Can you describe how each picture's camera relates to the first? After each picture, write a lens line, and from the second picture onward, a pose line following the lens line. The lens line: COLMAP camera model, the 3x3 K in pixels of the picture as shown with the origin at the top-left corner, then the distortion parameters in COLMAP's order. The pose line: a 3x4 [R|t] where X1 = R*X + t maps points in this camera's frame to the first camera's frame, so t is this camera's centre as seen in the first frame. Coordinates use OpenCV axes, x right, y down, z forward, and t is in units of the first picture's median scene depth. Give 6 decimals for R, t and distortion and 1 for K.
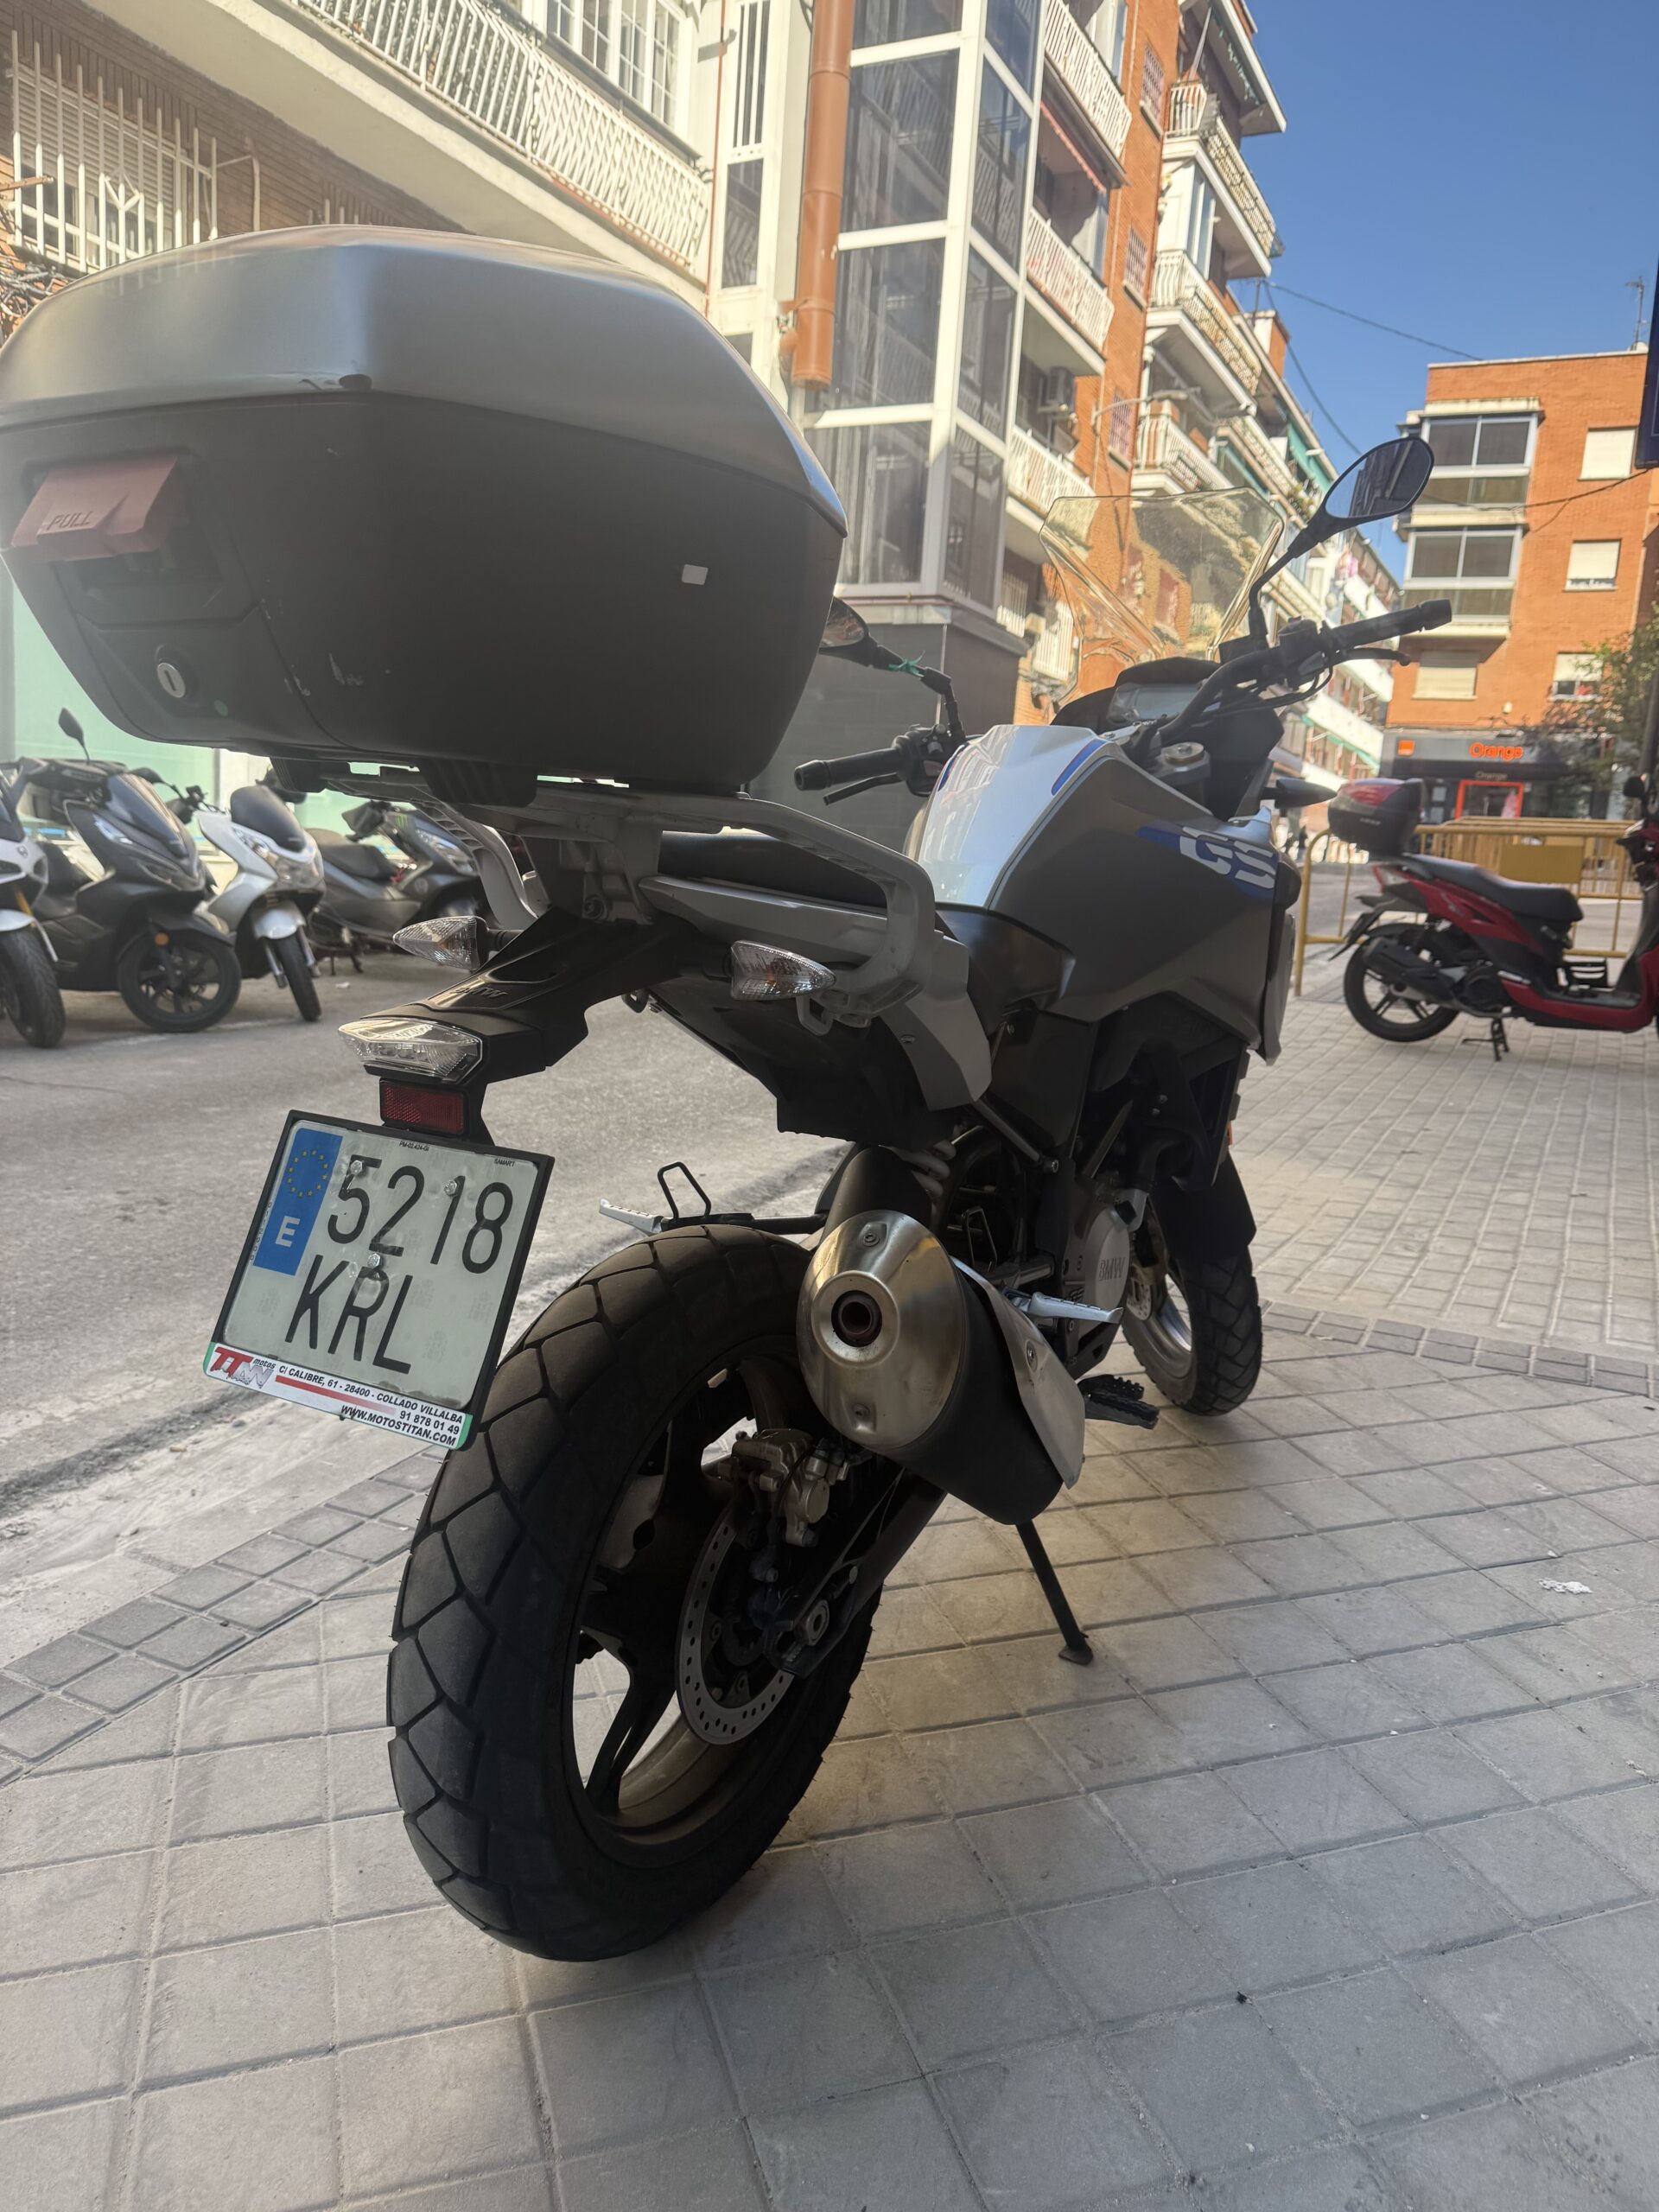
lens RADIAL K [[1572.6, 0, 834.3], [0, 1572.6, 1104.7], [0, 0, 1]] dist [0.005301, -0.005497]
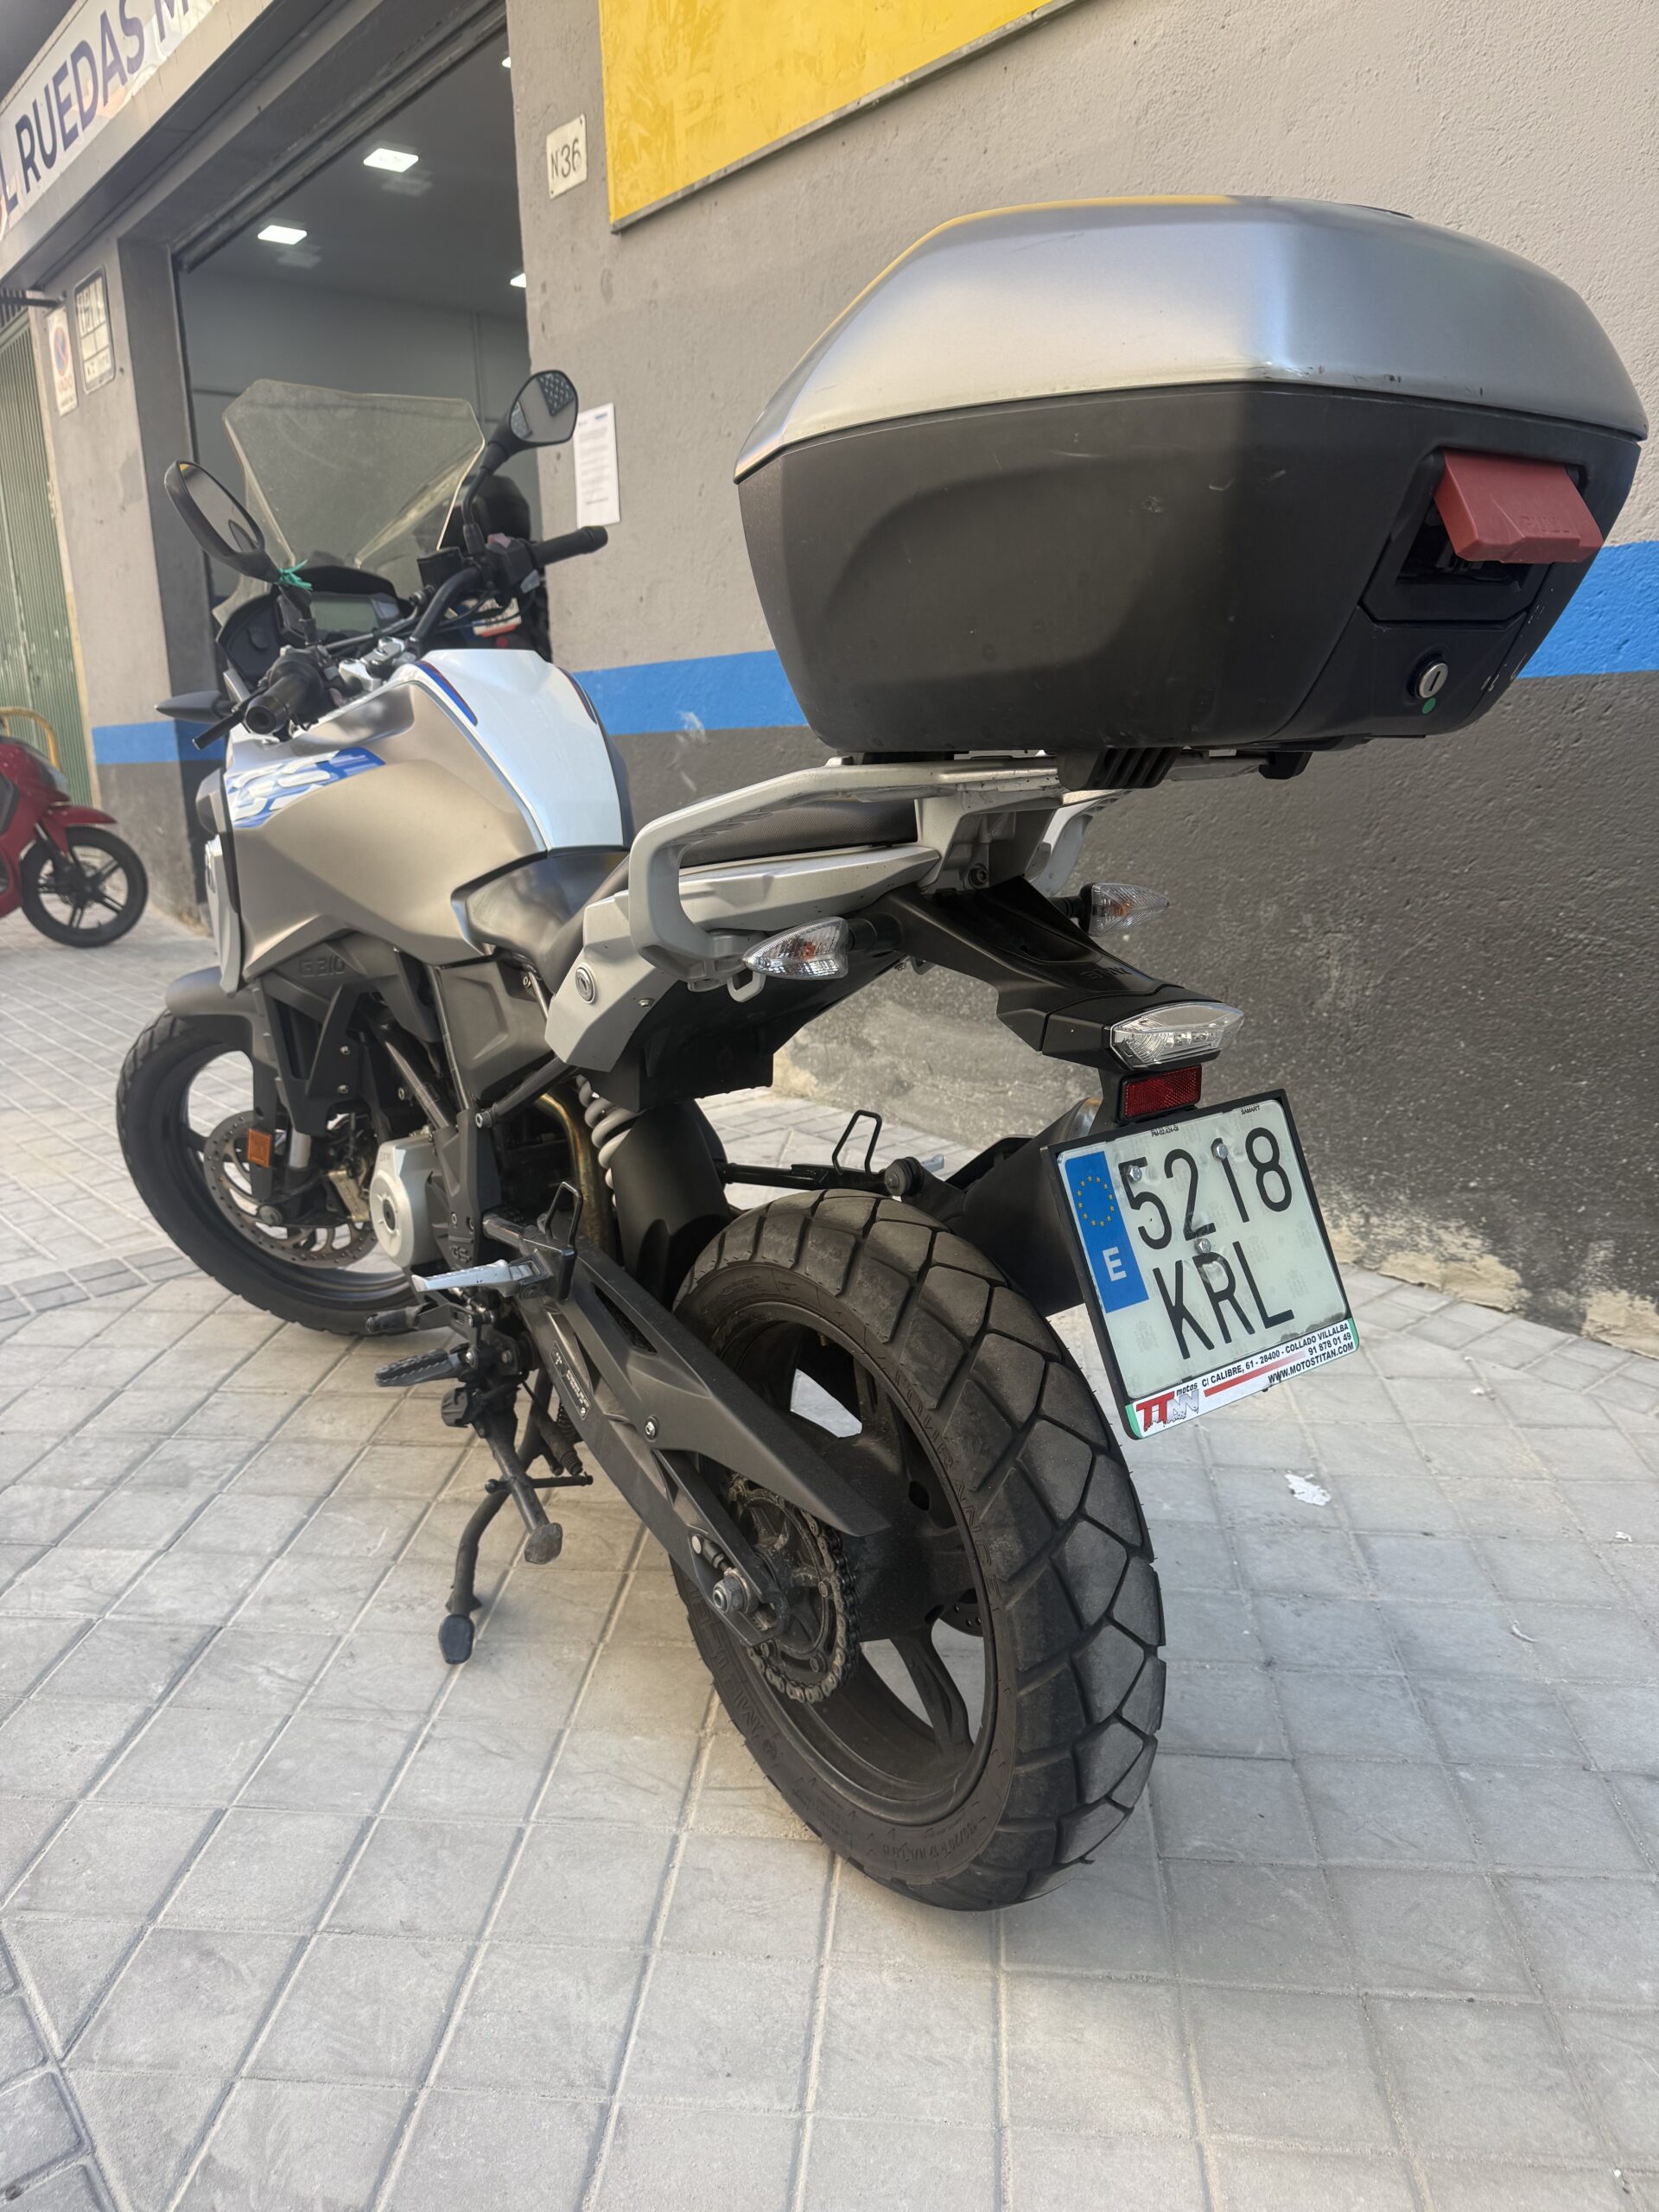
lens RADIAL K [[1572.6, 0, 835.0], [0, 1572.6, 1110.6], [0, 0, 1]] dist [0.005301, -0.005497]
pose [[0.402193, -0.269246, 0.875070, -1.235678], [0.198375, 0.958703, 0.203803, -0.233890], [-0.893805, 0.091624, 0.438996, 0.755769]]
